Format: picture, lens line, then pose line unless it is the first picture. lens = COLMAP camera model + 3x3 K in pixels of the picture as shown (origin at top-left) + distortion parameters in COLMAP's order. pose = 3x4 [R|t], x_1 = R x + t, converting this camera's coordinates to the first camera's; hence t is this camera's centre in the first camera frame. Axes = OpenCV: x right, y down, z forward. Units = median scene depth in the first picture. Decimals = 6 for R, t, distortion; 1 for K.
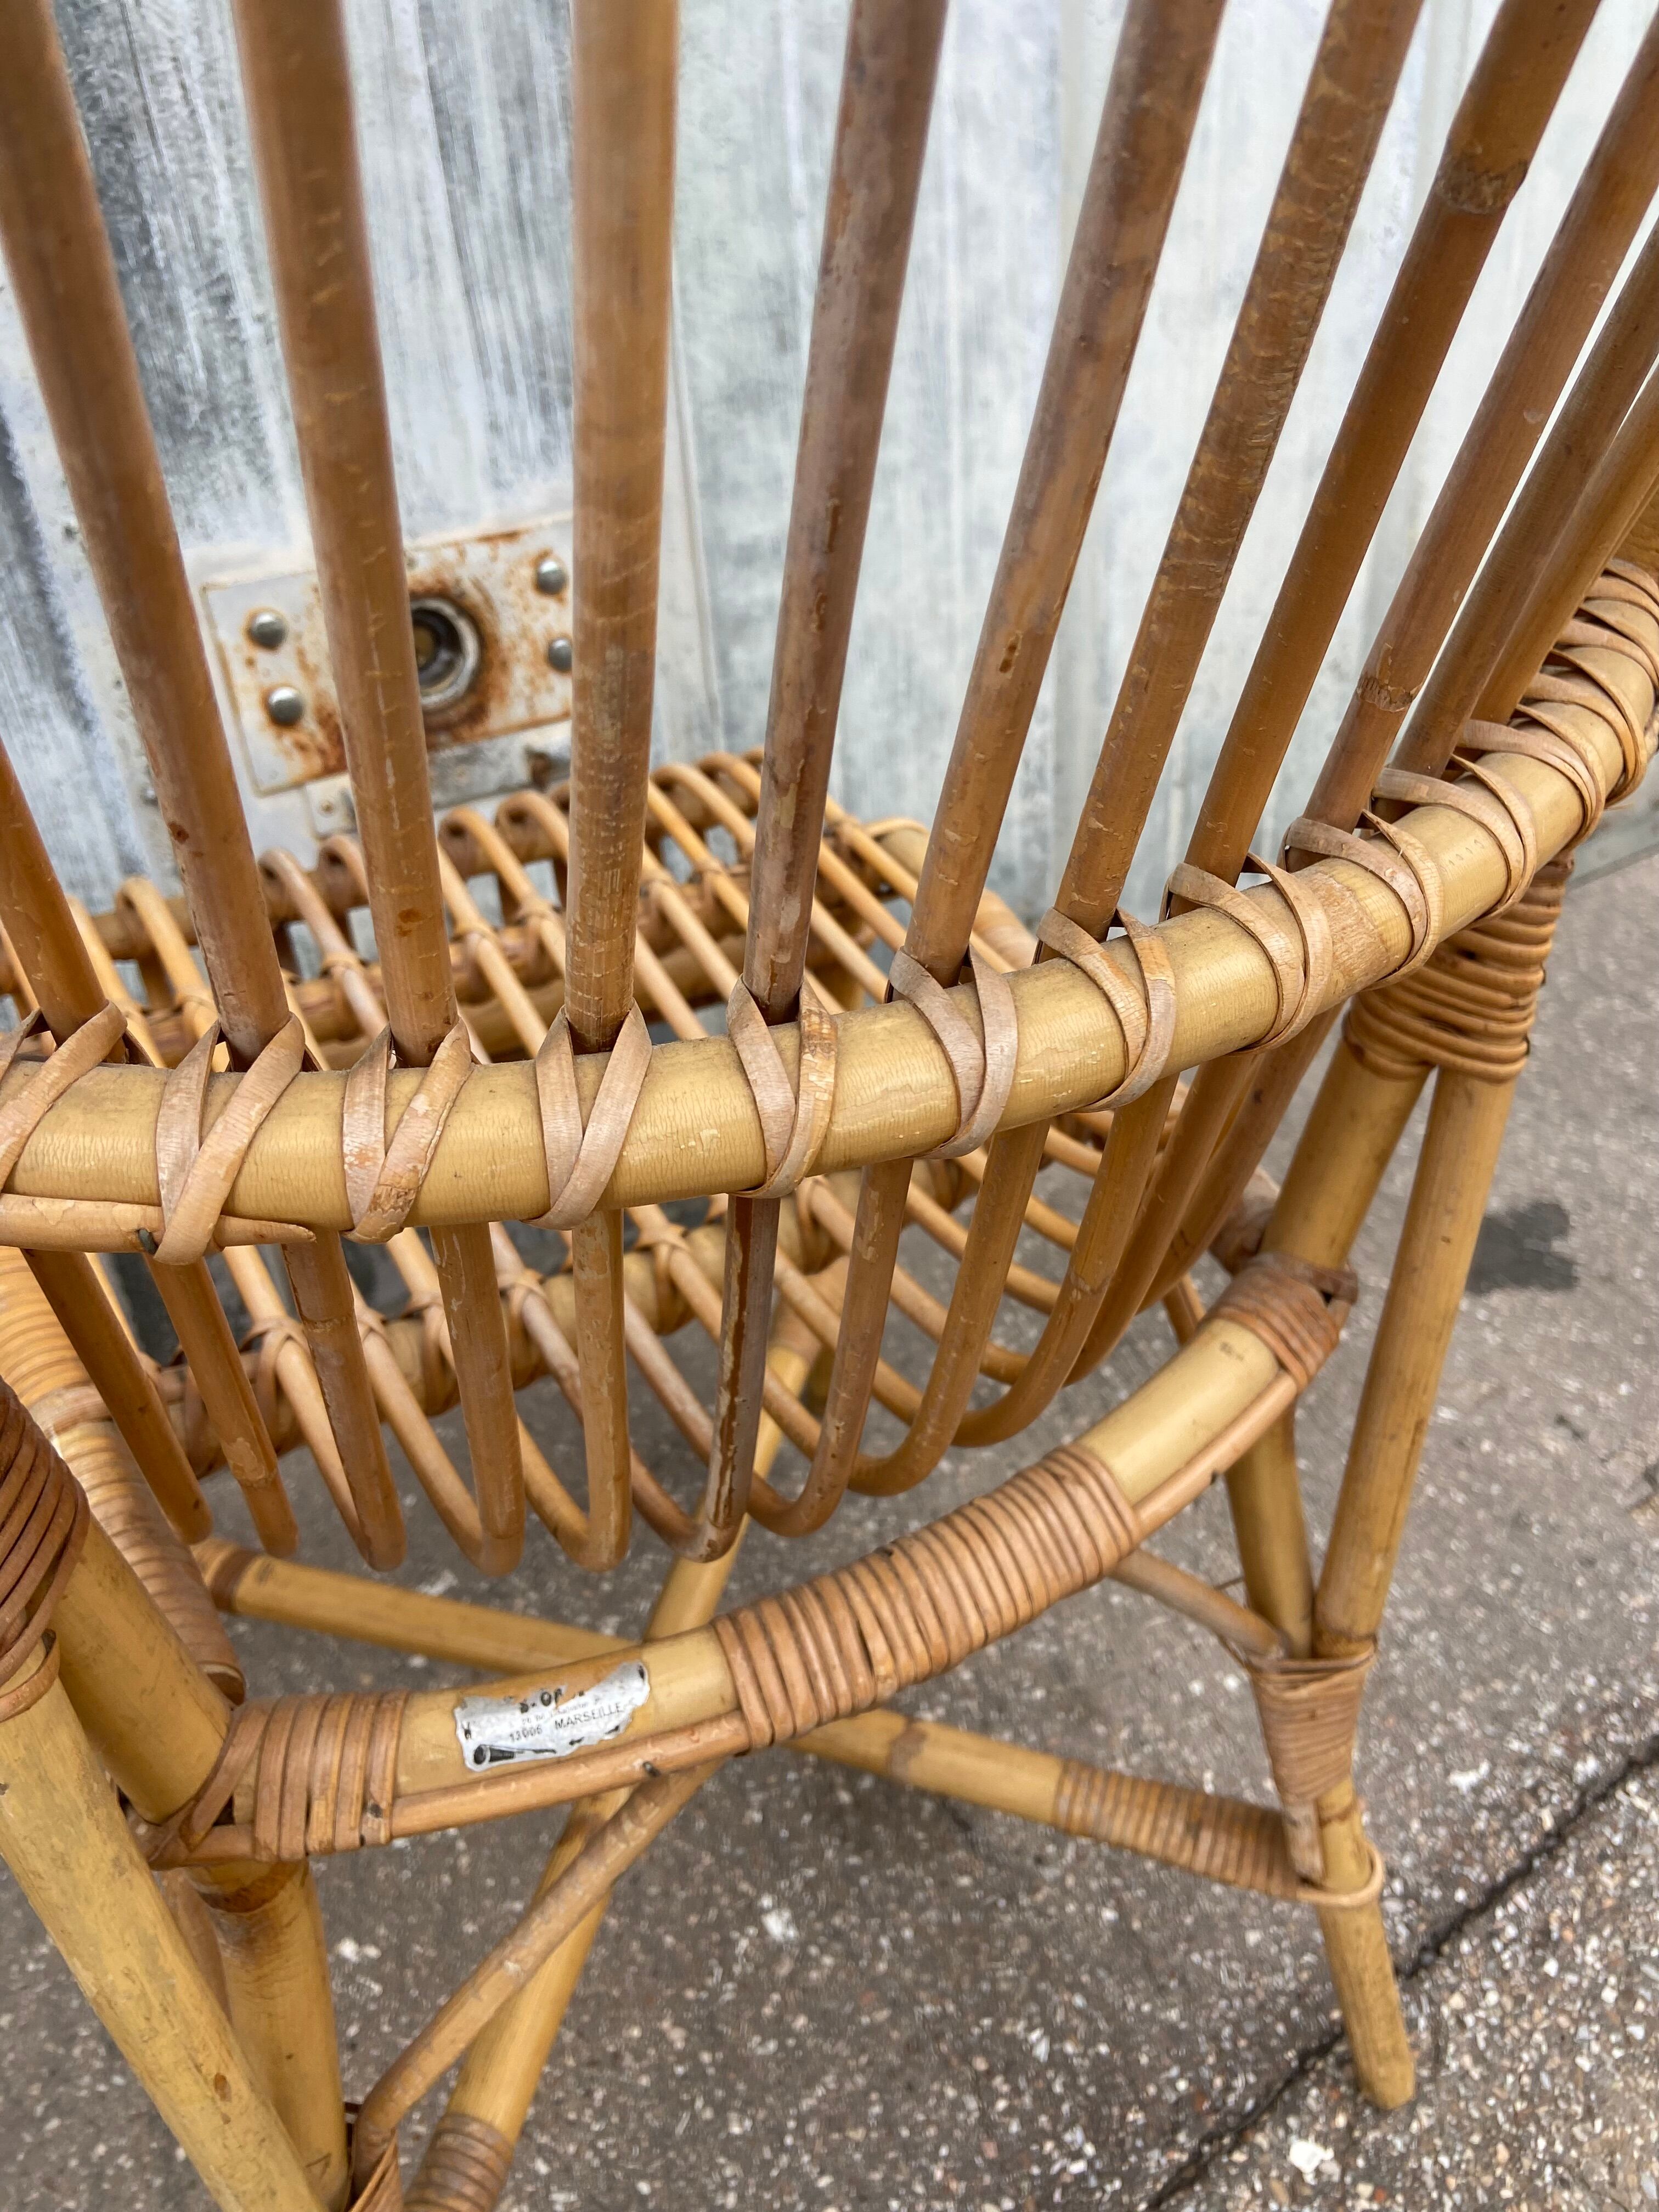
lens RADIAL K [[1668.1, 0, 843.8], [0, 1668.1, 1111.7], [0, 0, 1]] dist [0.110901, -0.143904]
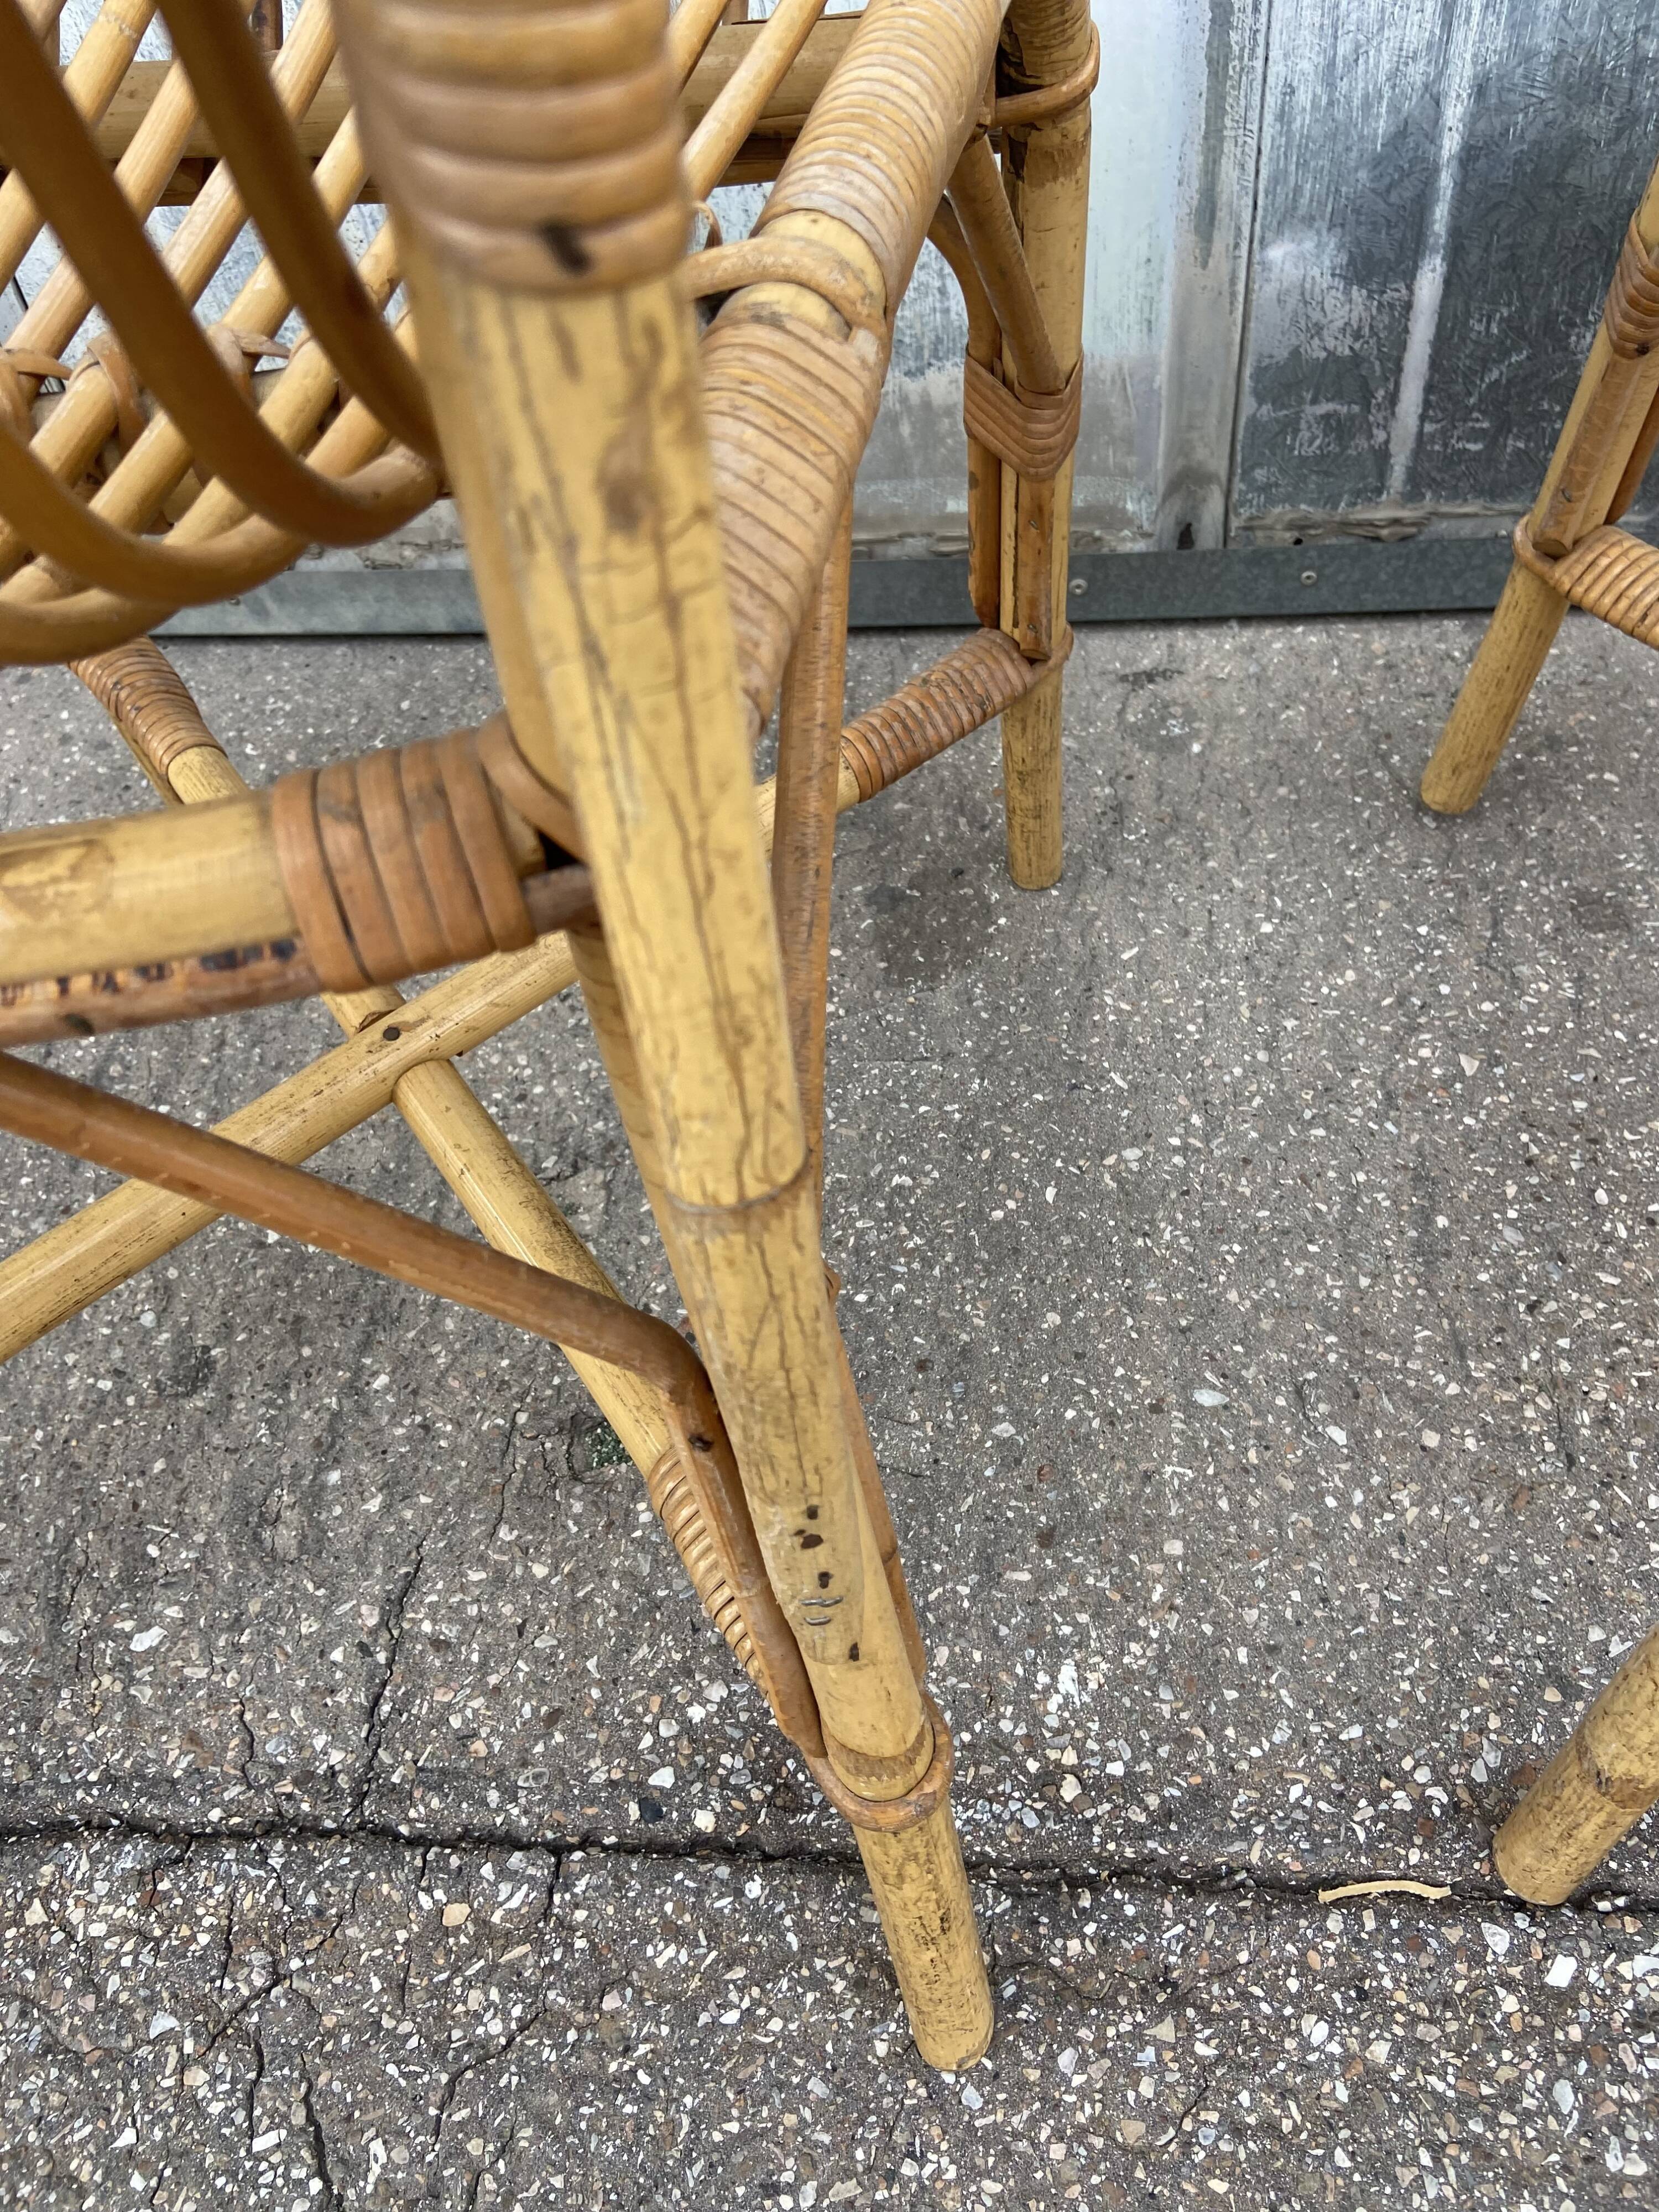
lens RADIAL K [[1668.1, 0, 837.9], [0, 1668.1, 1097.1], [0, 0, 1]] dist [0.110901, -0.143904]
pose [[0.777662, 0.463887, -0.424323, -0.474103], [-0.293557, 0.864780, 0.407406, 0.453996], [0.555936, -0.192261, 0.808684, 0.132225]]
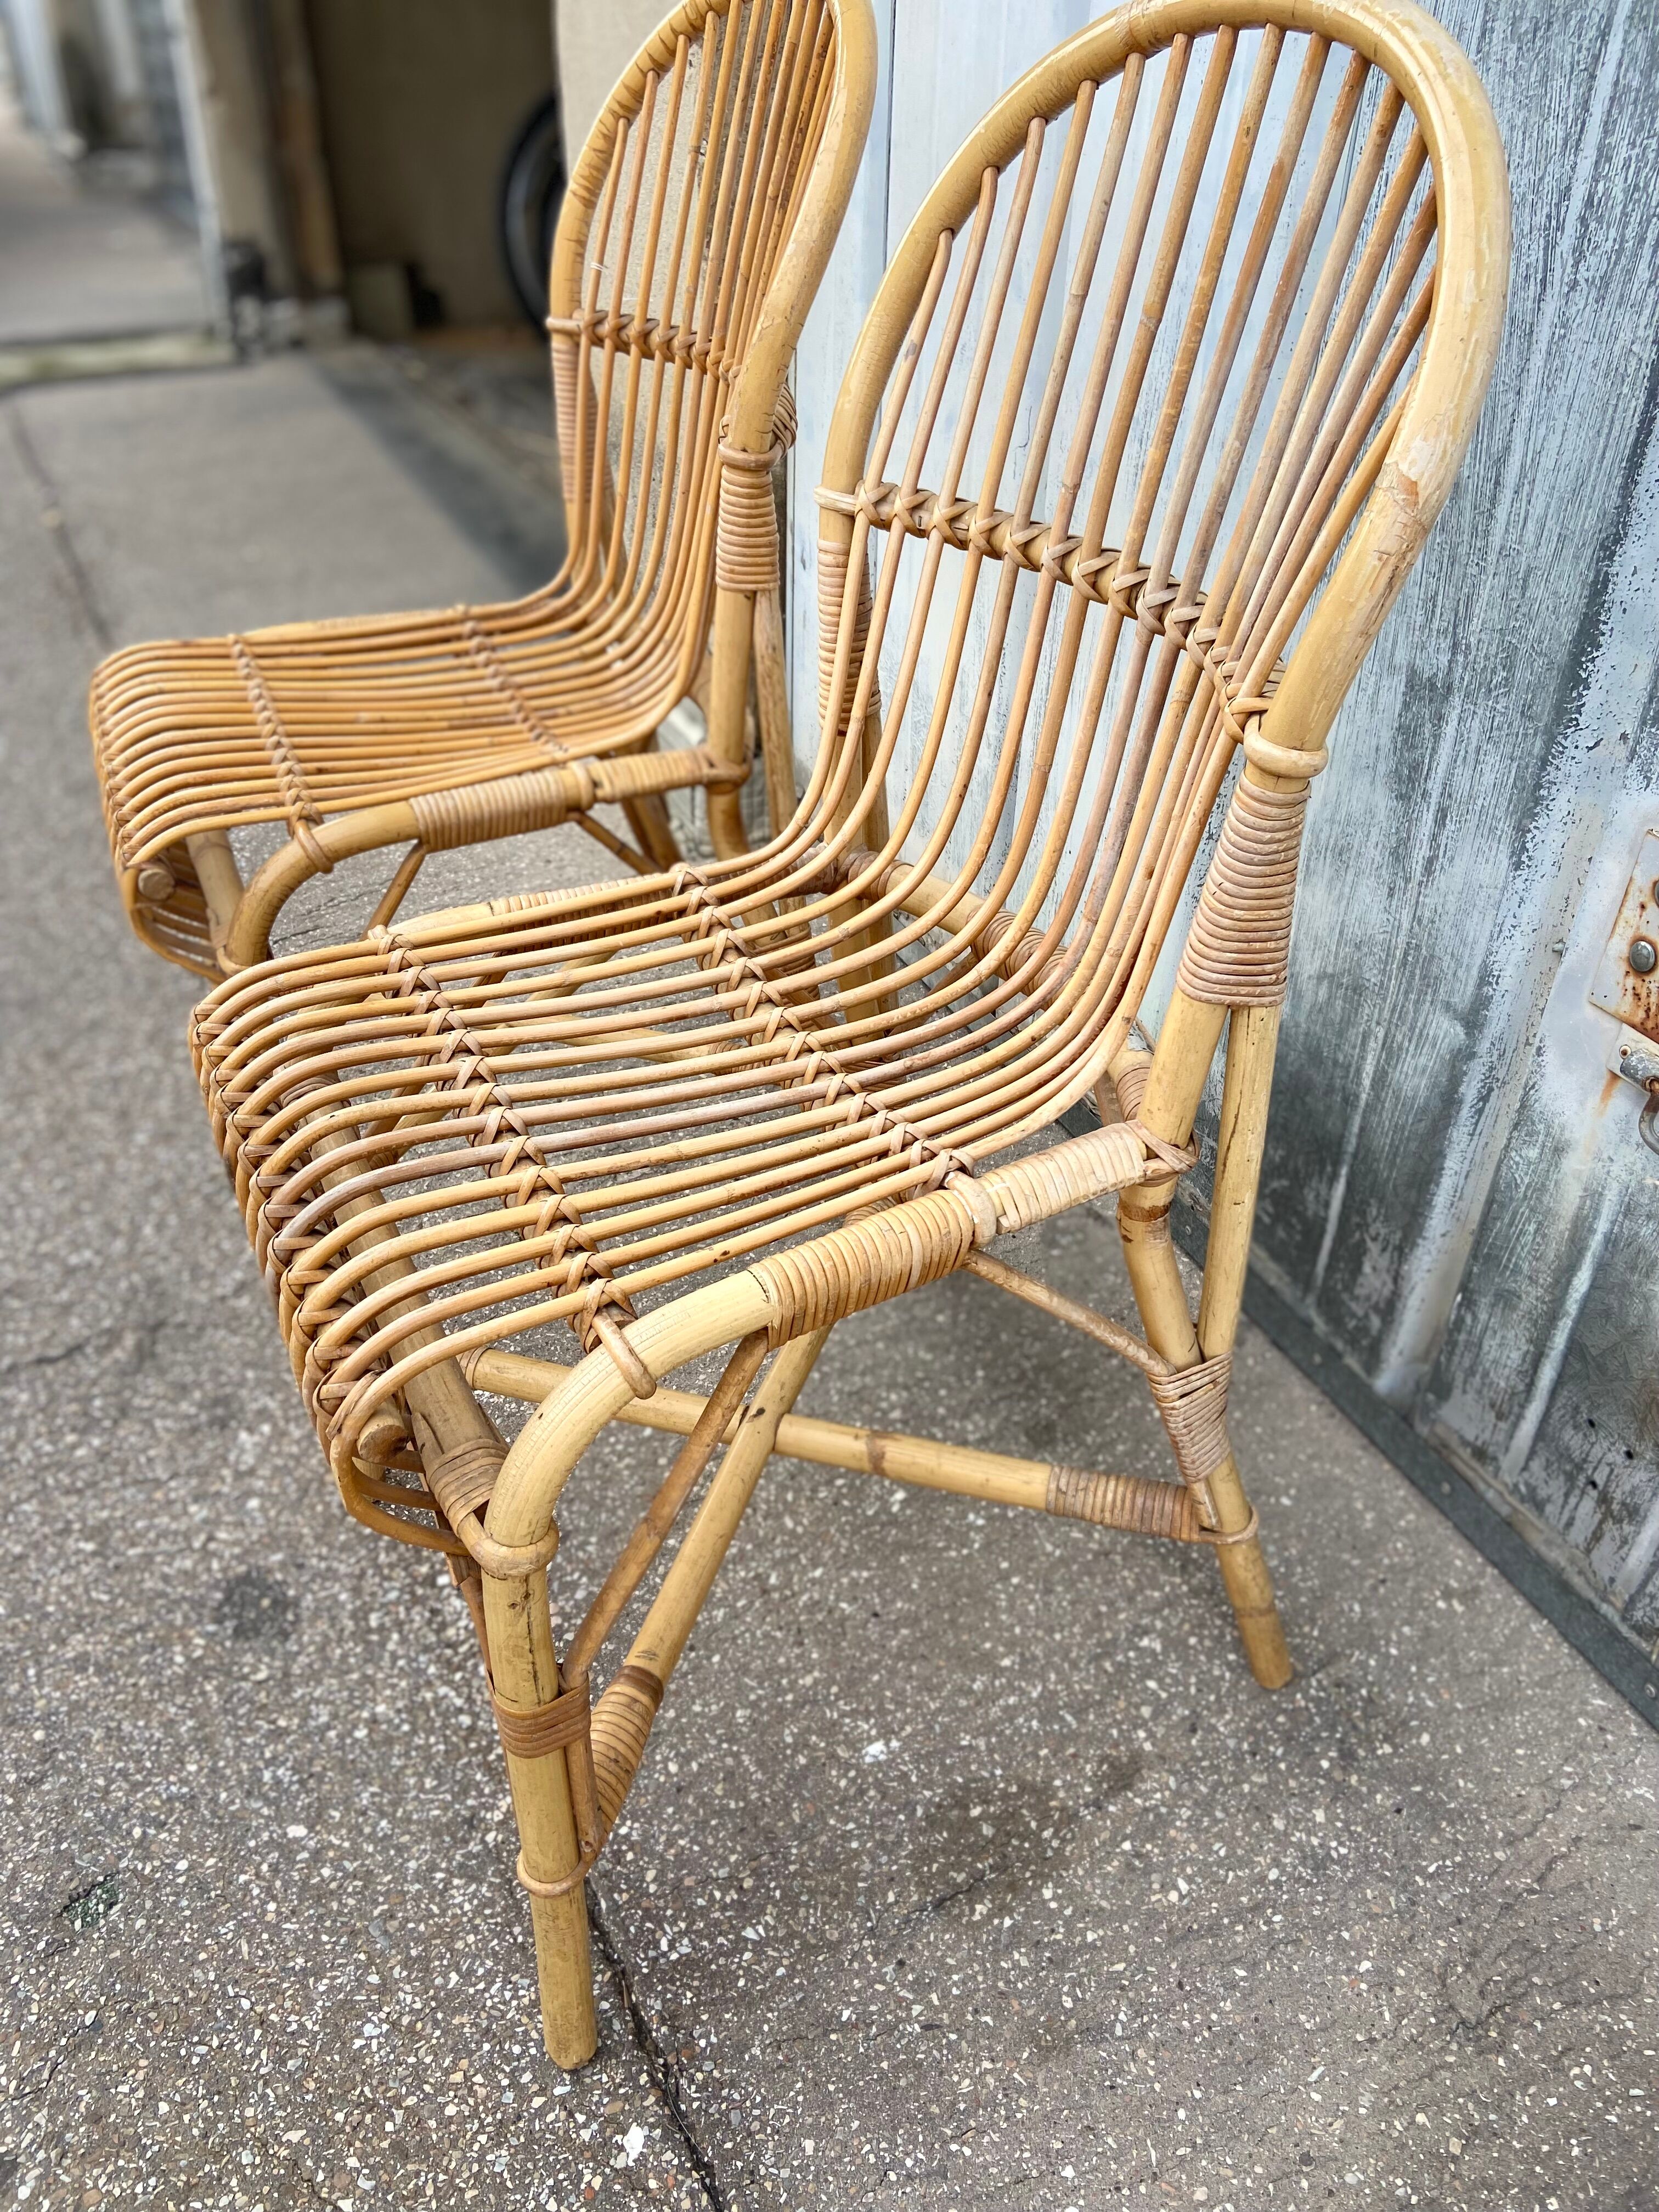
lens RADIAL K [[1668.1, 0, 854.8], [0, 1668.1, 1108.0], [0, 0, 1]] dist [0.110901, -0.143904]
pose [[-0.137830, 0.608519, -0.781478, 1.250912], [-0.548135, 0.610305, 0.571906, -1.031220], [0.824955, 0.507181, 0.249432, 0.752270]]
